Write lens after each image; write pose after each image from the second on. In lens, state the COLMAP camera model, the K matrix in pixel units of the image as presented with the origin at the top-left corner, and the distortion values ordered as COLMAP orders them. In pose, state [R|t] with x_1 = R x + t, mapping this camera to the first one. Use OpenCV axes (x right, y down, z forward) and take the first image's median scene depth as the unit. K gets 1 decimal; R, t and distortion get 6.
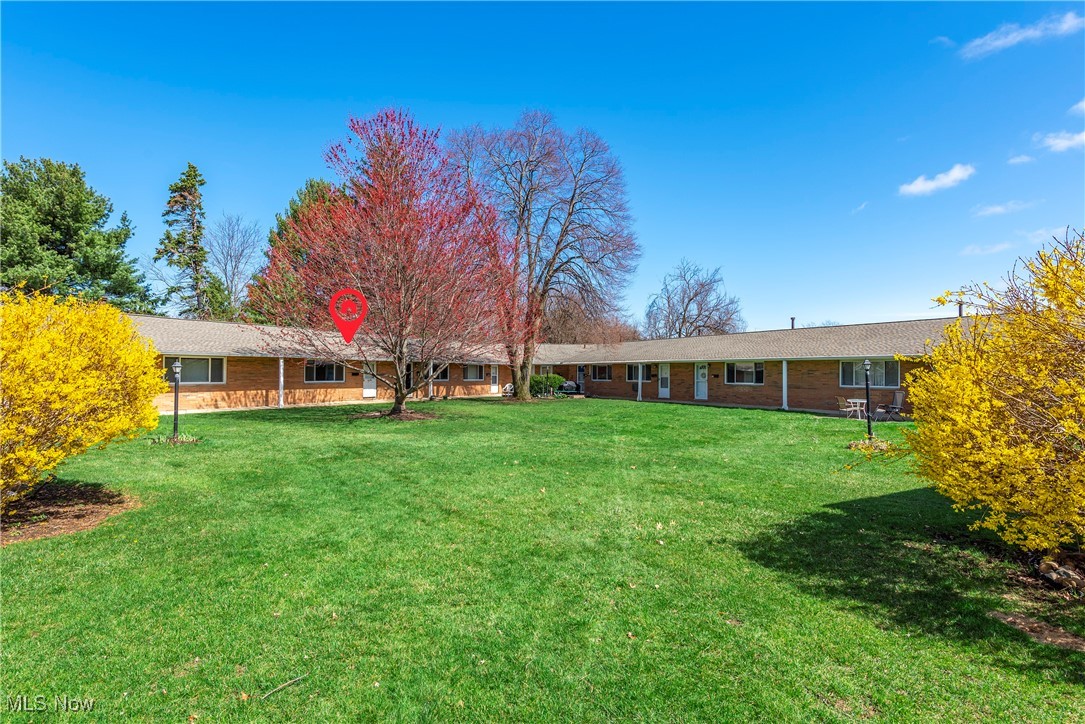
lens RADIAL K [[519.0, 0, 542.2], [0, 519.0, 365.3], [0, 0, 1]] dist [0.001200, 0.000117]
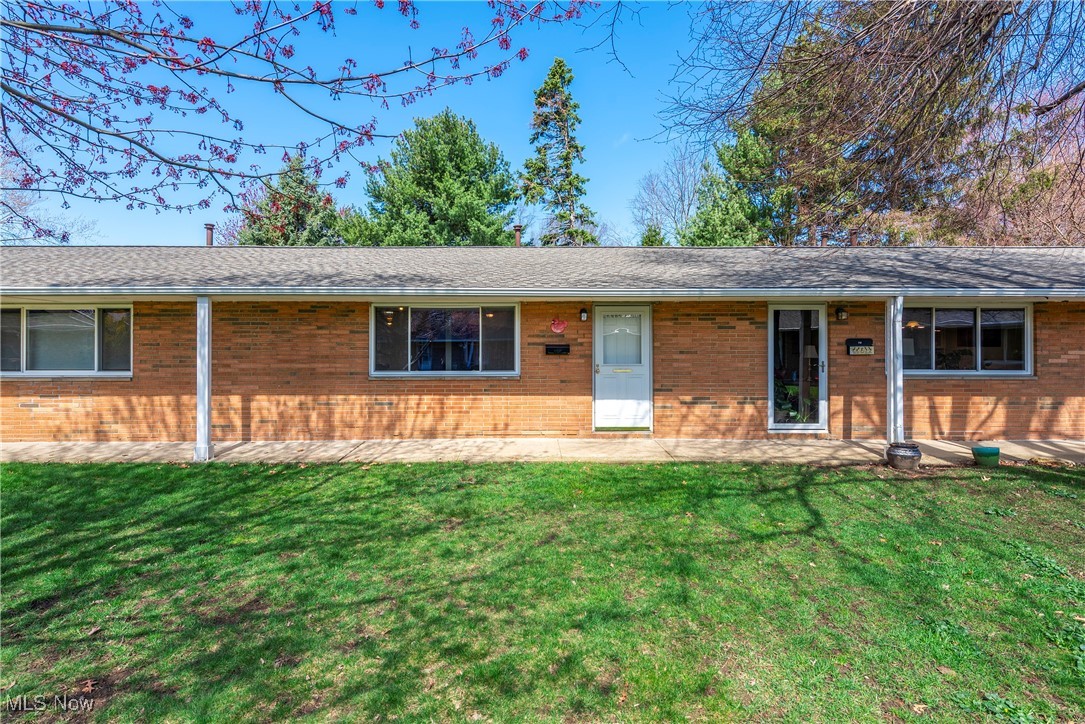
lens RADIAL K [[519.0, 0, 540.9], [0, 519.0, 361.7], [0, 0, 1]] dist [0.001200, 0.000117]
pose [[0.454749, -0.007783, -0.890586, -0.106567], [0.020184, 0.999795, 0.001569, 0.026005], [0.890391, -0.018689, 0.454813, 0.940612]]
